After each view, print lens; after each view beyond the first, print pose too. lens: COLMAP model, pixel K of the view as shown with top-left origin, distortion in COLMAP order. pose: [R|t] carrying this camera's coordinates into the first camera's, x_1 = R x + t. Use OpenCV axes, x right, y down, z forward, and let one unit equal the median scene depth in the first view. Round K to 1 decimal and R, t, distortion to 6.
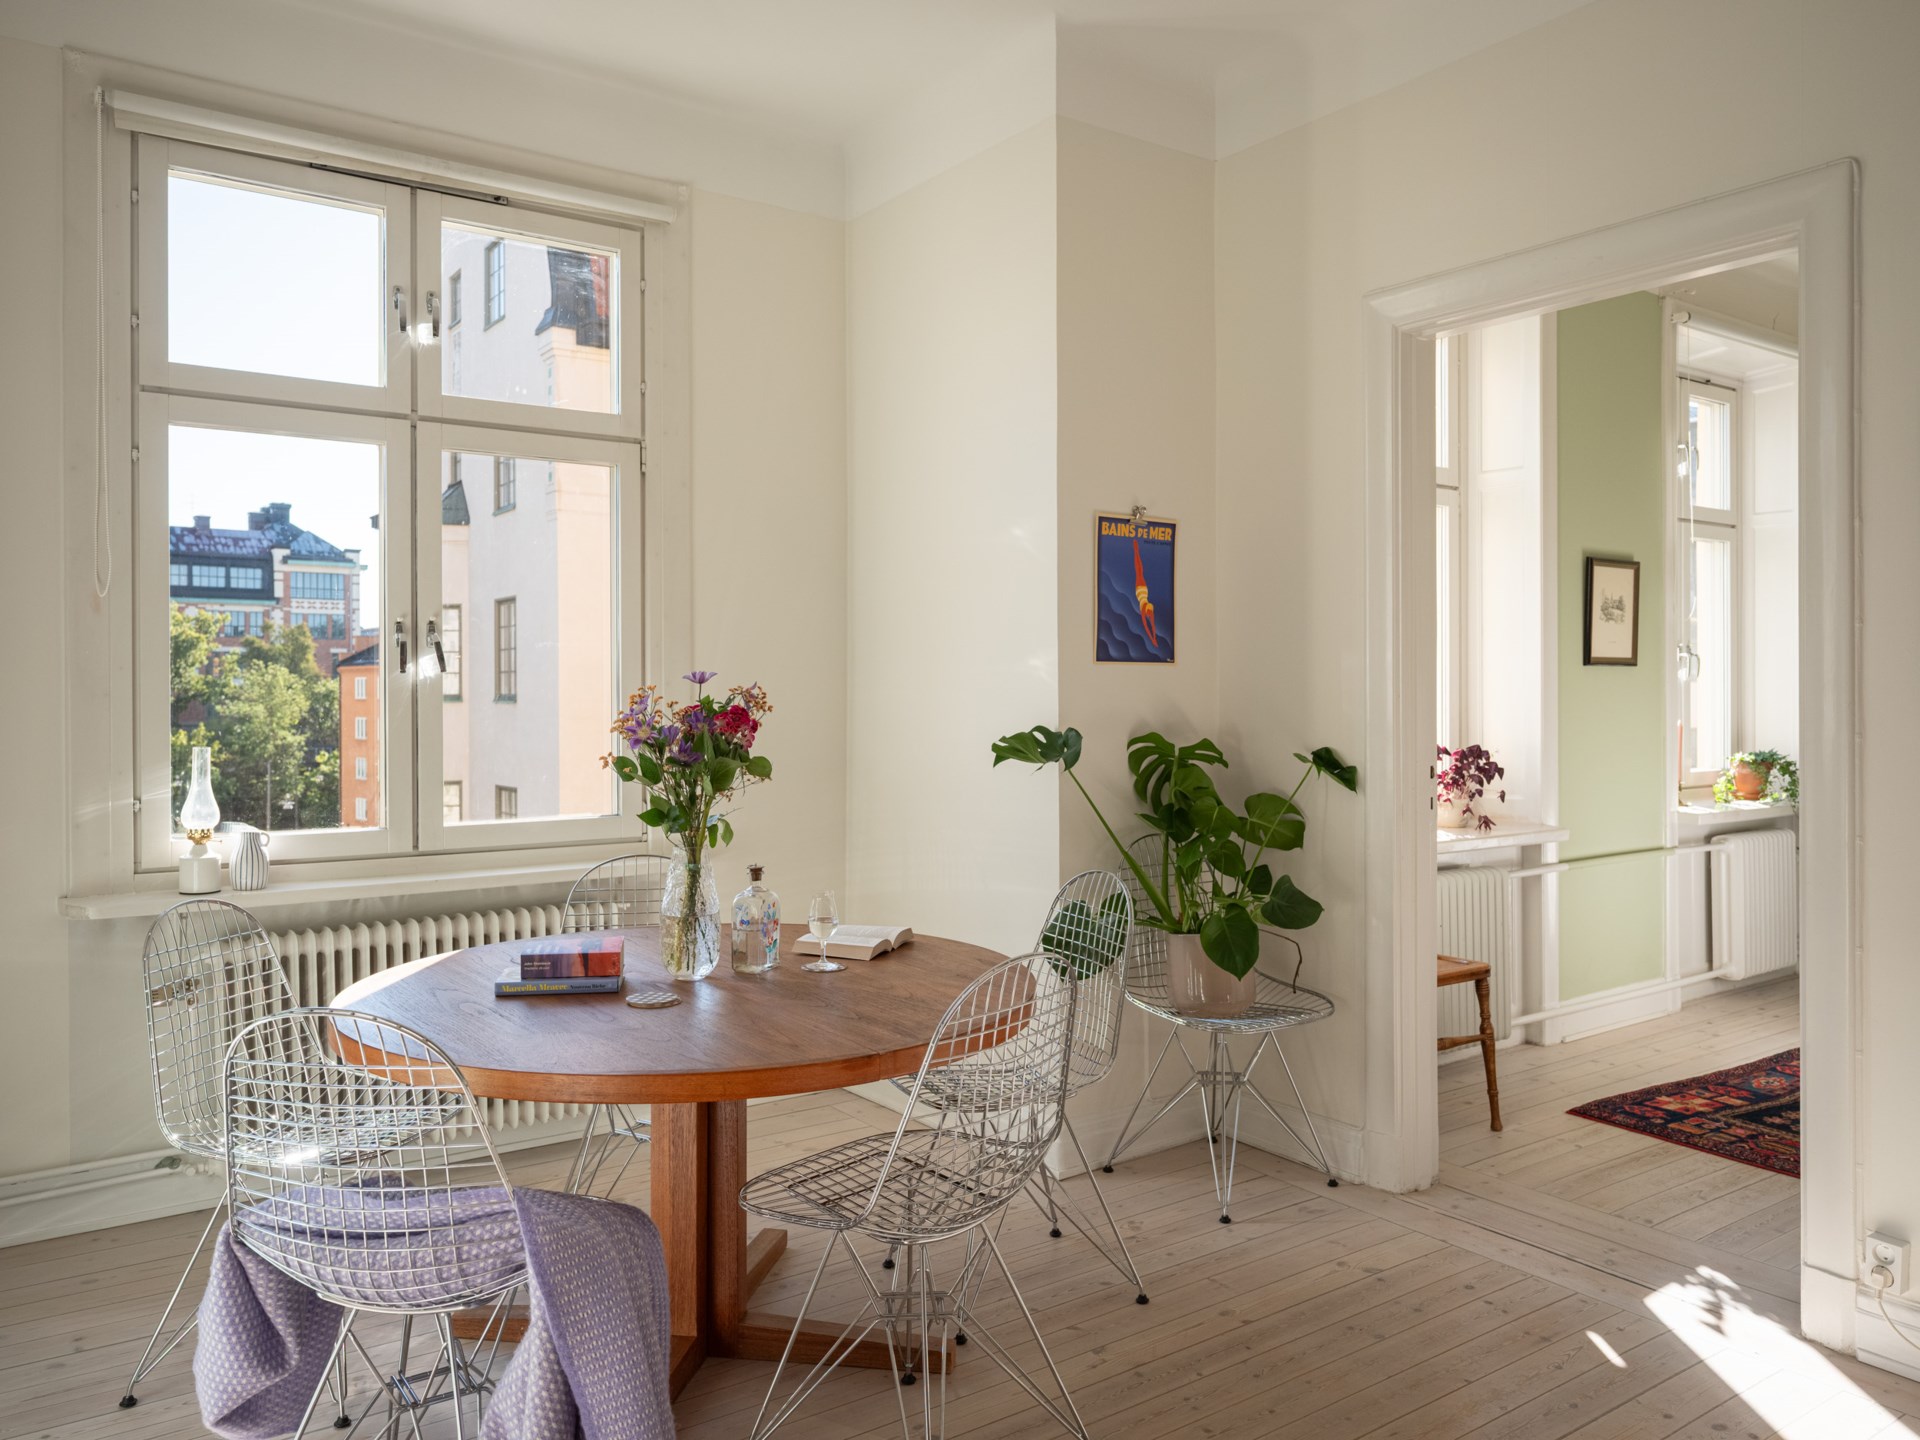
lens RADIAL K [[1454.6, 0, 999.1], [0, 1454.6, 677.3], [0, 0, 1]] dist [0.000297, -0.001456]
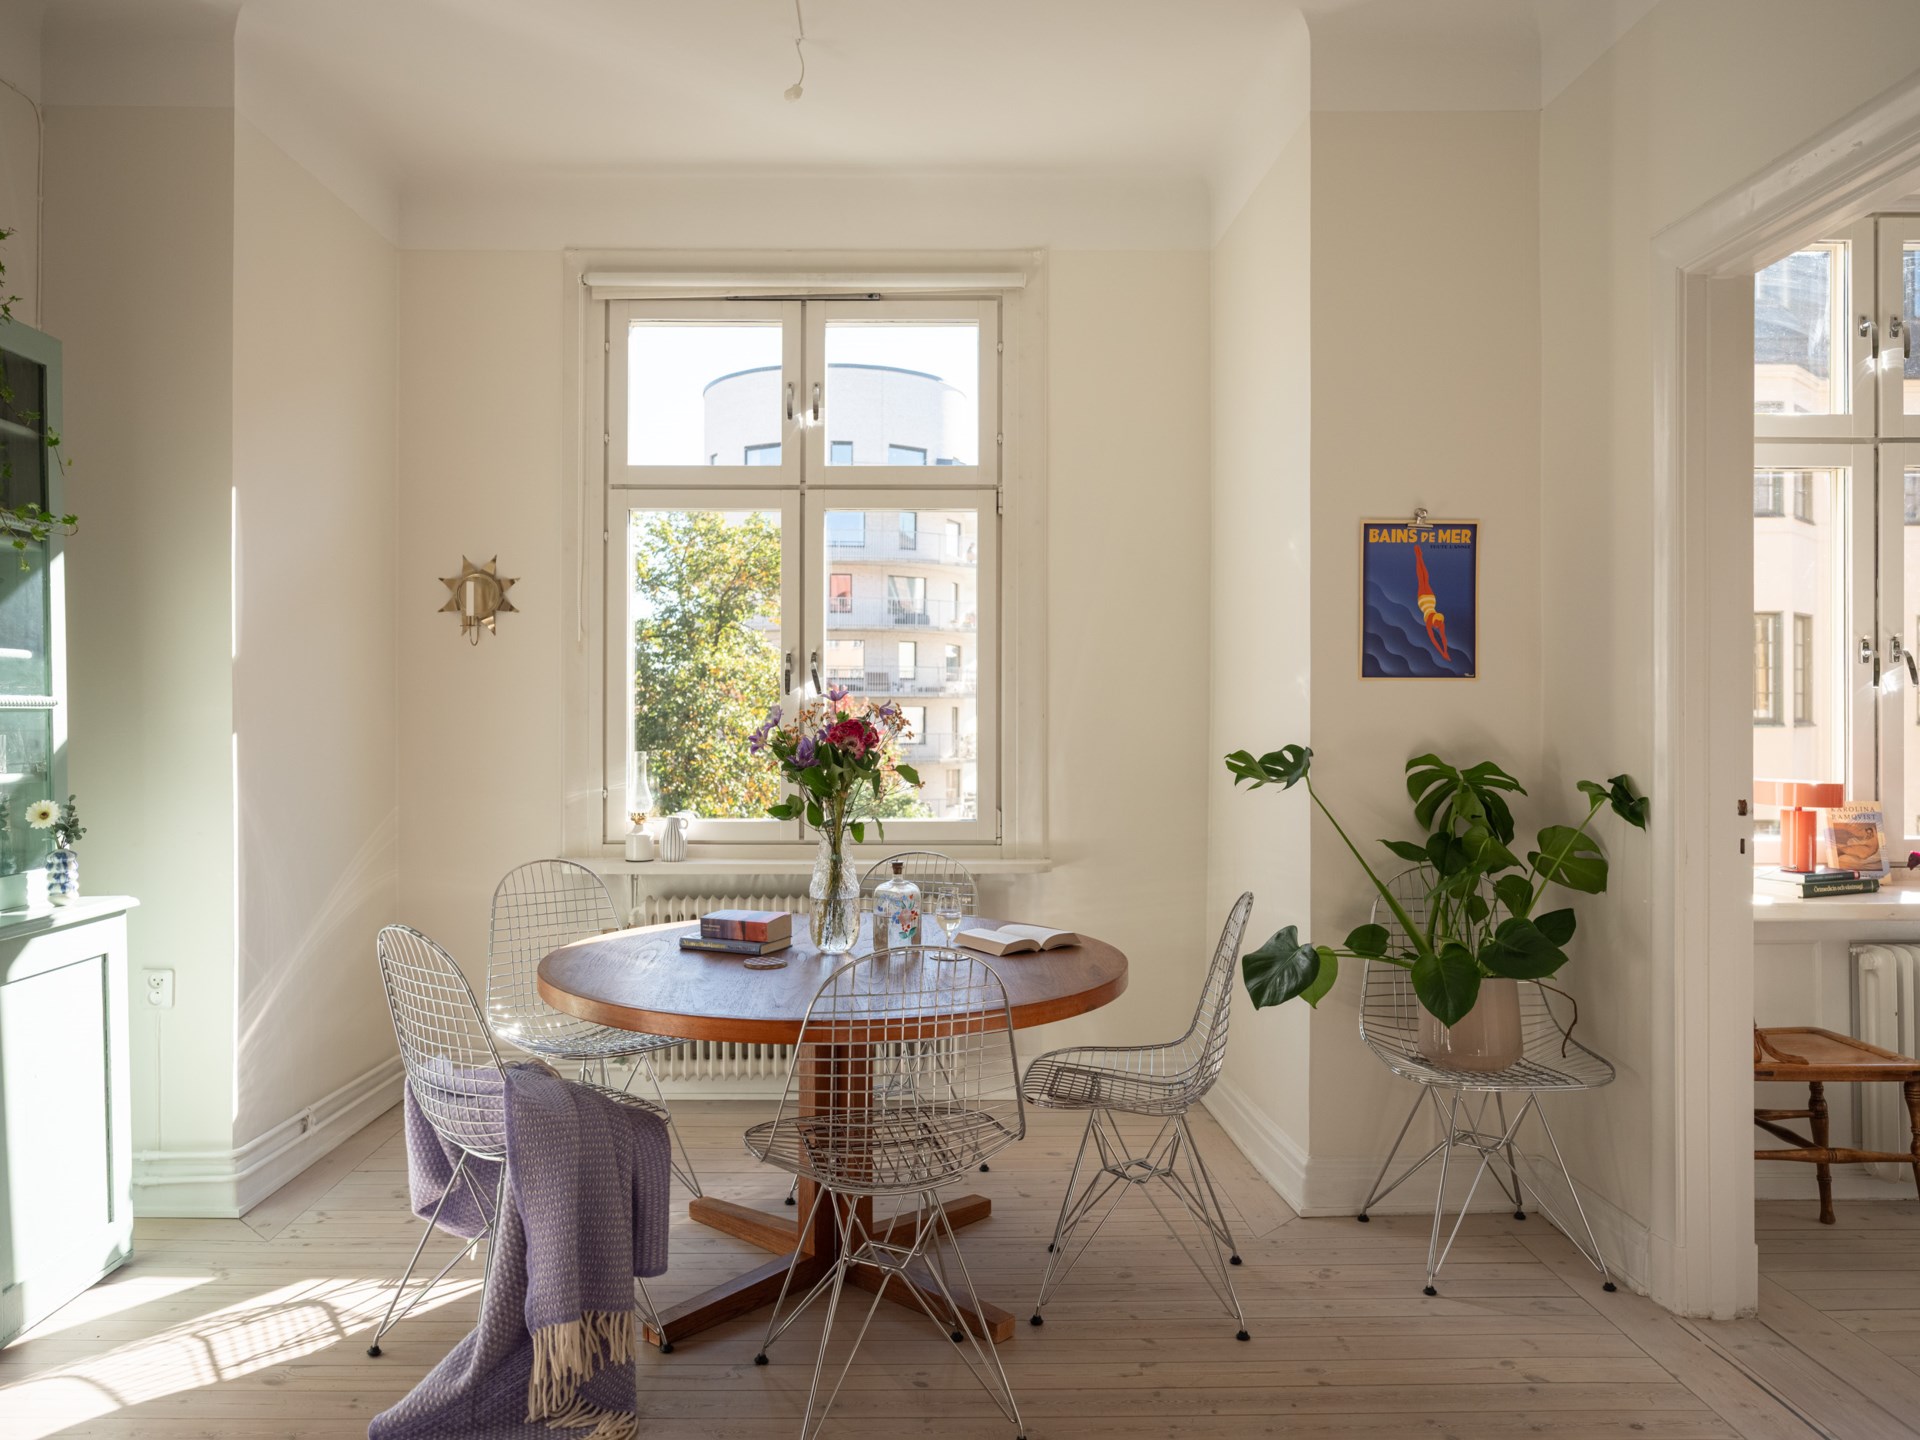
lens RADIAL K [[1448.9, 0, 915.1], [0, 1448.9, 683.4], [0, 0, 1]] dist [-0.001049, -0.000113]
pose [[0.804253, -0.011777, -0.594170, 0.376085], [0.003755, 0.999884, -0.014736, 0.005479], [0.594275, 0.009620, 0.804204, 0.069014]]
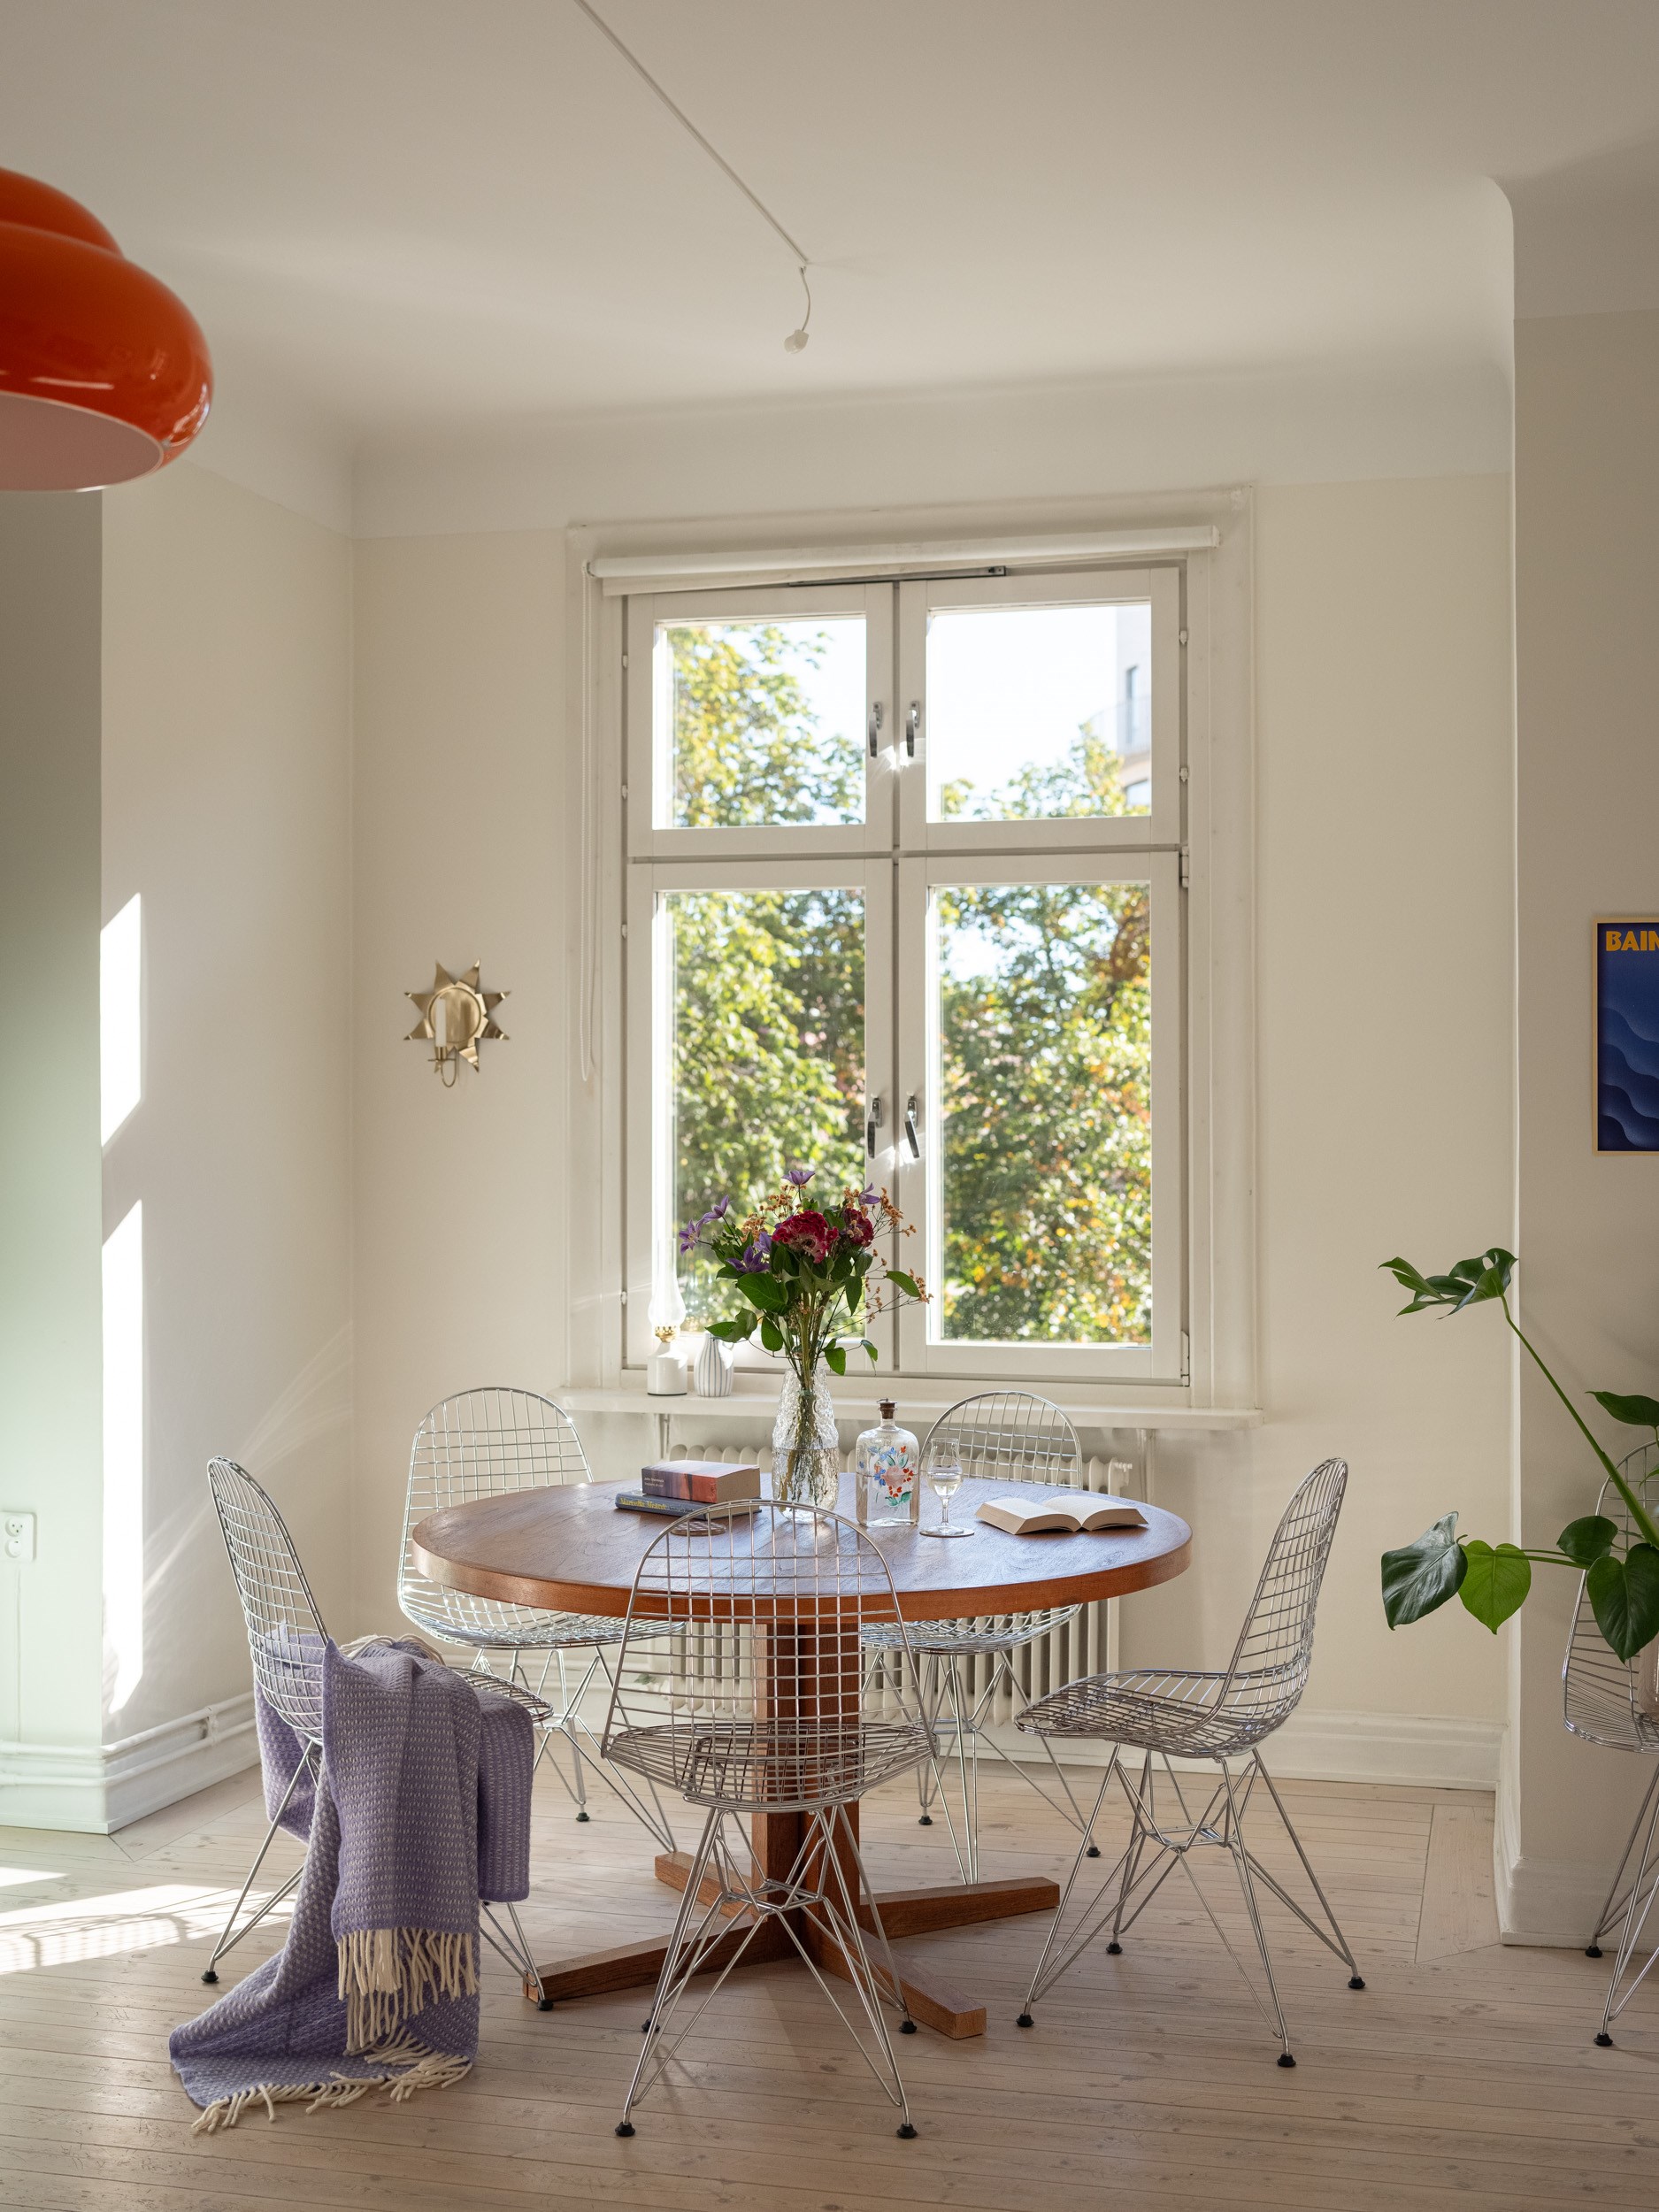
lens RADIAL K [[2759.5, 0, 835.8], [0, 2759.5, 1048.7], [0, 0, 1]] dist [0.006269, 0.011031]
pose [[0.616805, -0.020762, -0.786842, 0.782395], [0.001979, 0.999690, -0.024827, -0.025242], [0.787113, 0.013756, 0.616655, -0.009090]]
